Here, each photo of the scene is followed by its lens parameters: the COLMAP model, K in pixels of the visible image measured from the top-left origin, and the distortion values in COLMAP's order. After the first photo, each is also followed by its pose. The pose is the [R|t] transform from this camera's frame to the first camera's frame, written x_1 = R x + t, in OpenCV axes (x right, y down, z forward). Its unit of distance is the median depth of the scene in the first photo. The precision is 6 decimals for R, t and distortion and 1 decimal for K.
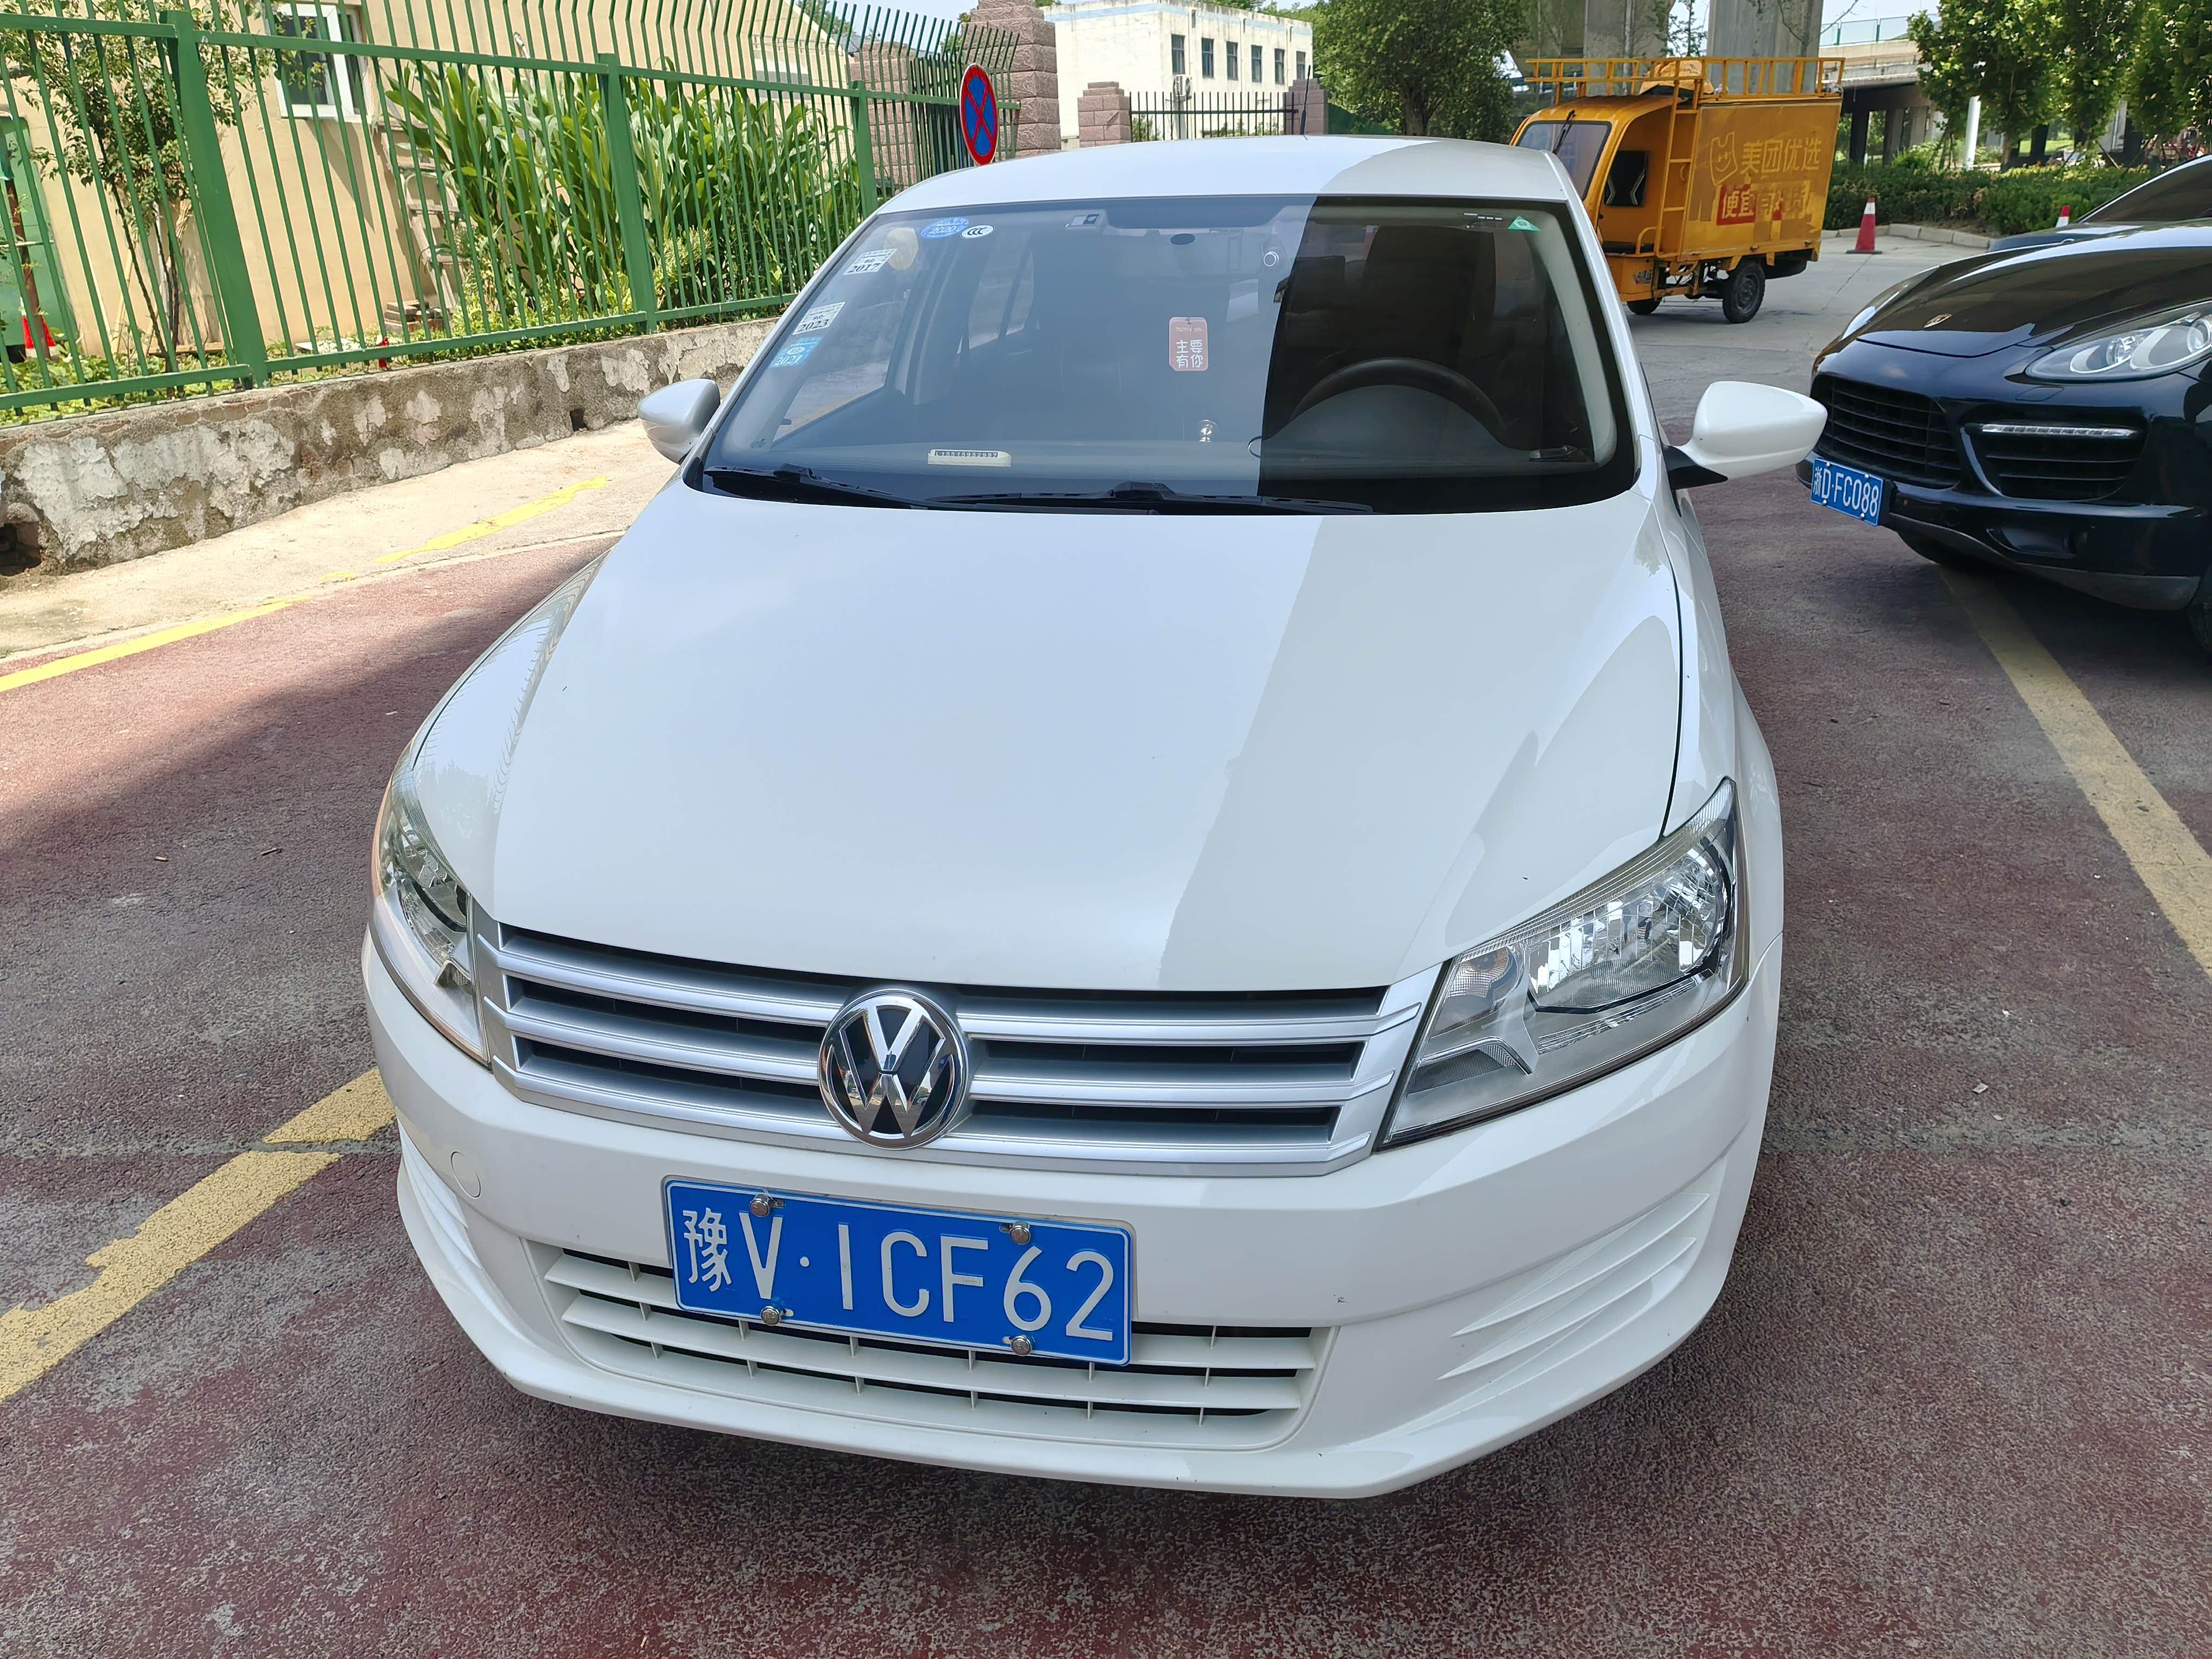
lens RADIAL K [[1723.3, 0, 1109.8], [0, 1723.3, 839.2], [0, 0, 1]] dist [0.047325, -0.021985]
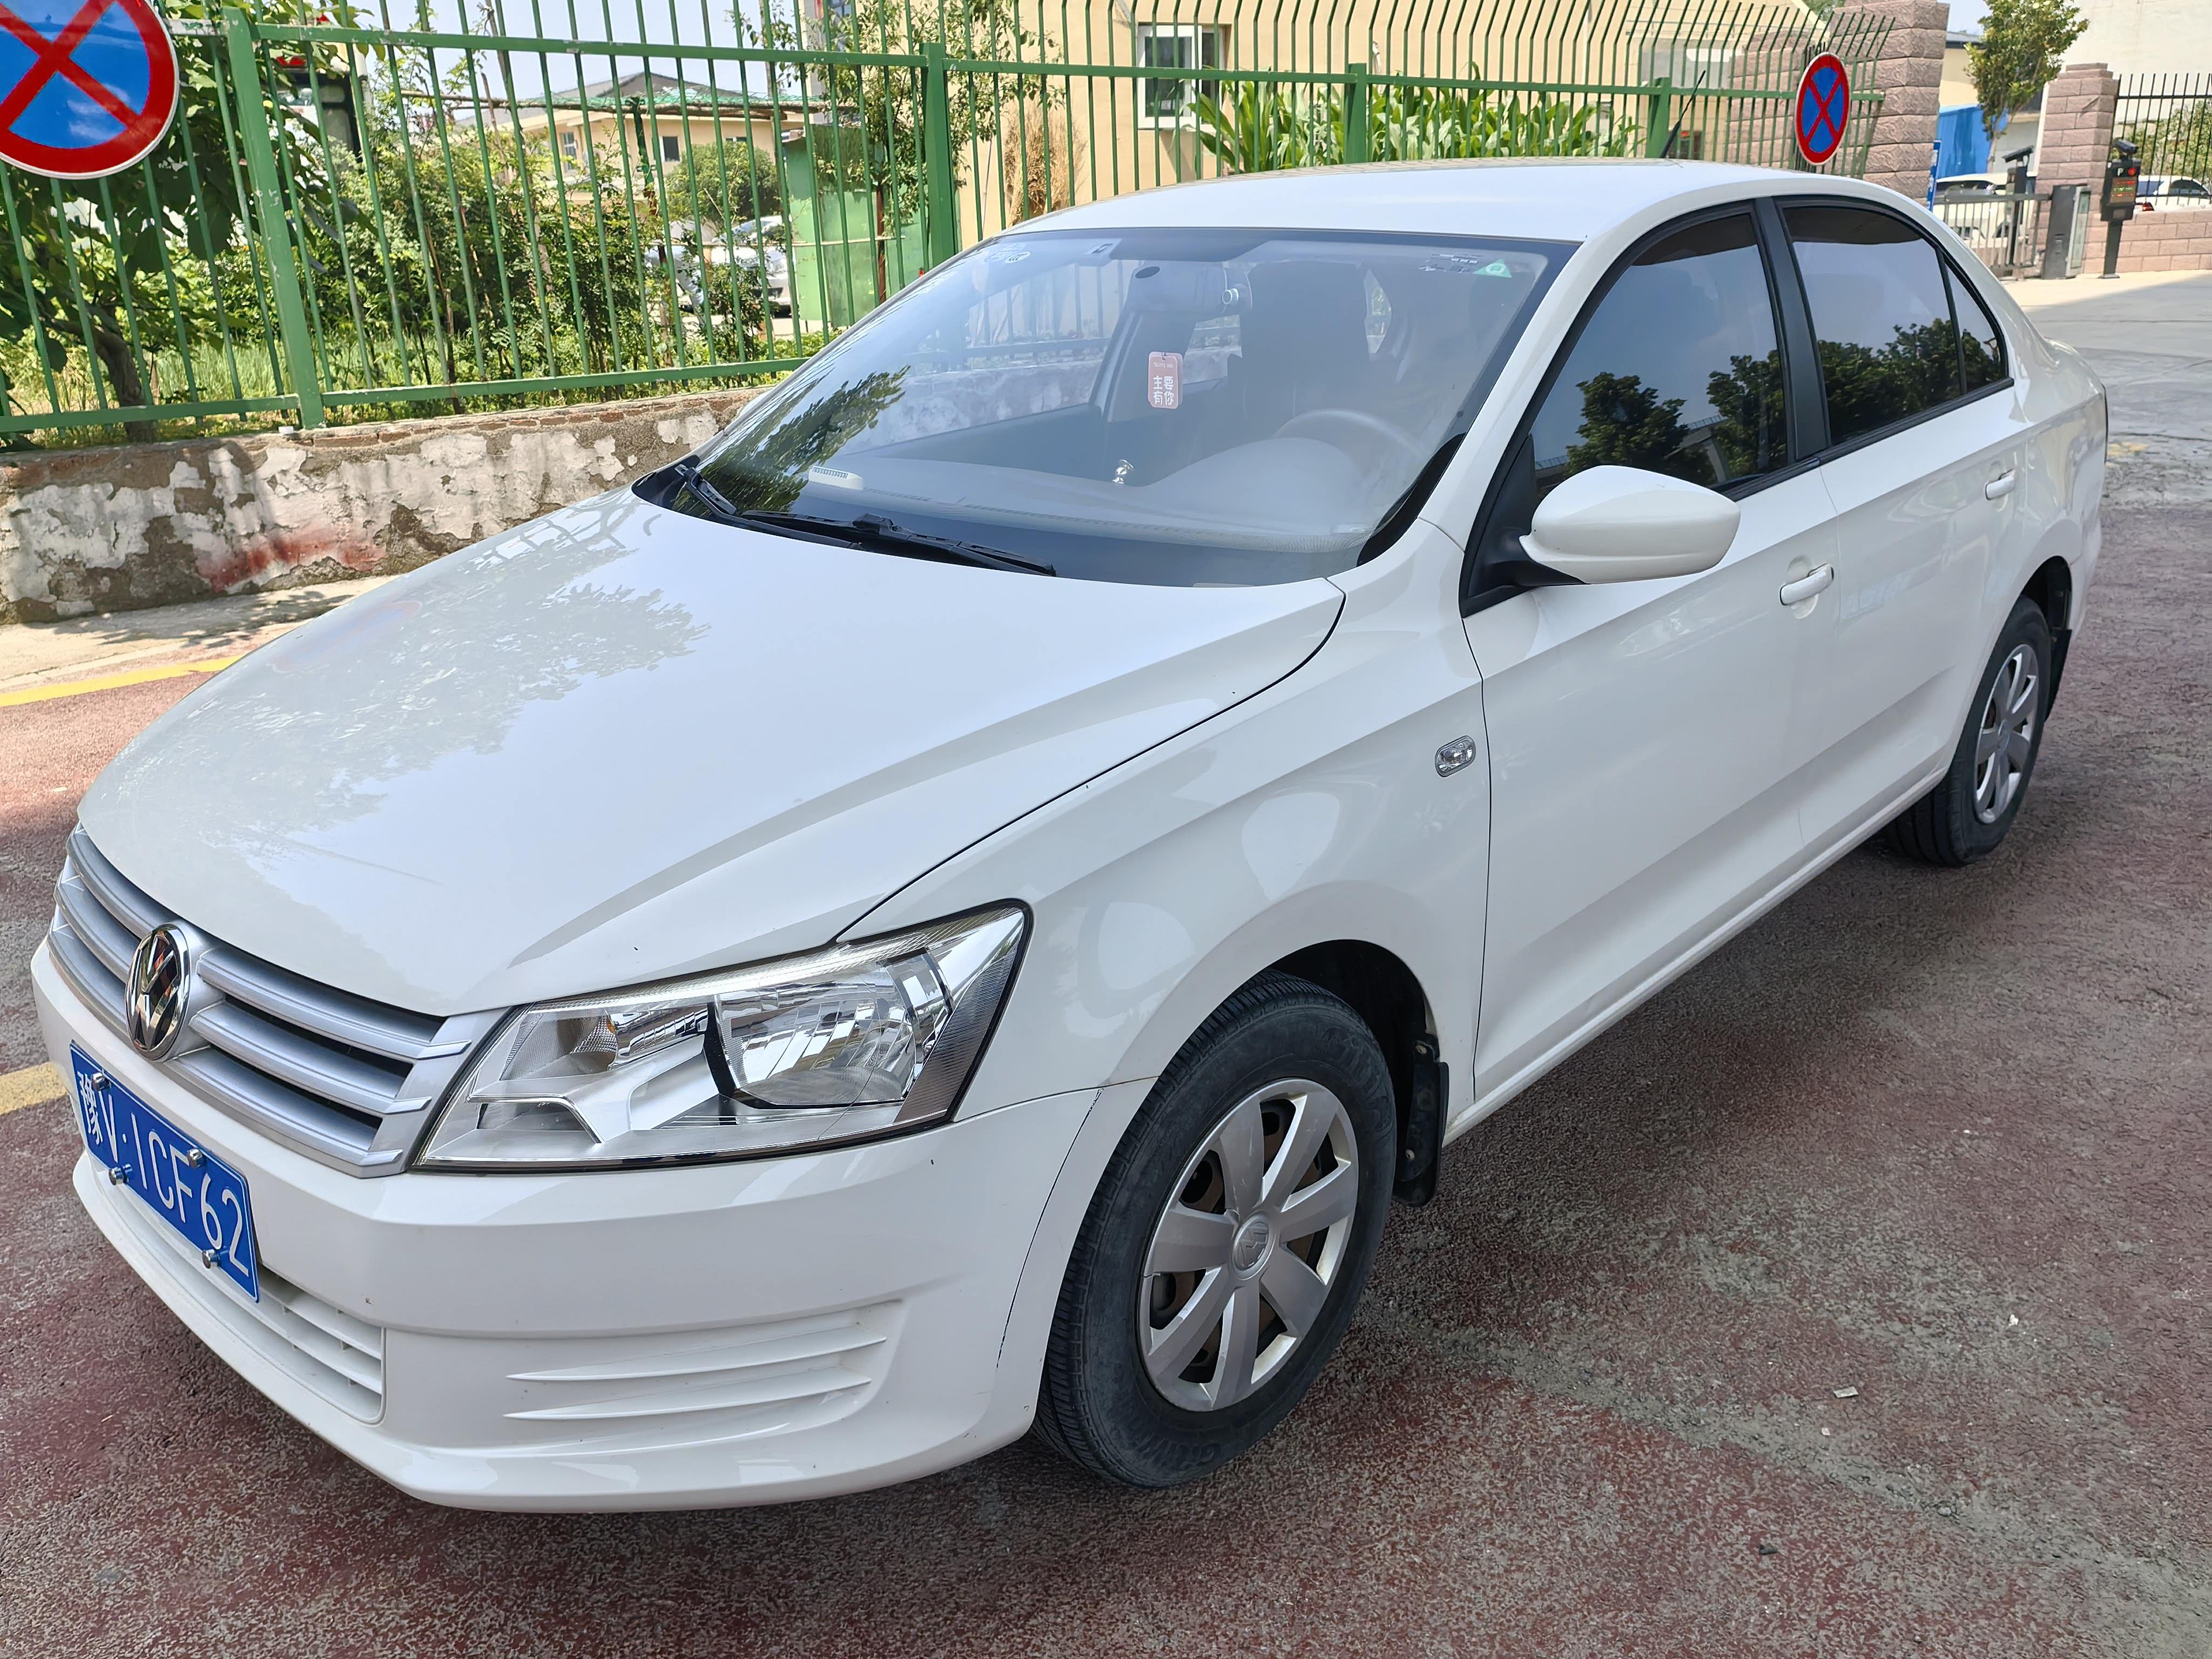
lens RADIAL K [[1723.3, 0, 1100.2], [0, 1723.3, 829.5], [0, 0, 1]] dist [0.047325, -0.021985]
pose [[0.865519, 0.179736, -0.467517, 0.186128], [-0.181047, 0.982553, 0.042566, -0.026835], [0.467010, 0.047801, 0.882959, 0.051361]]
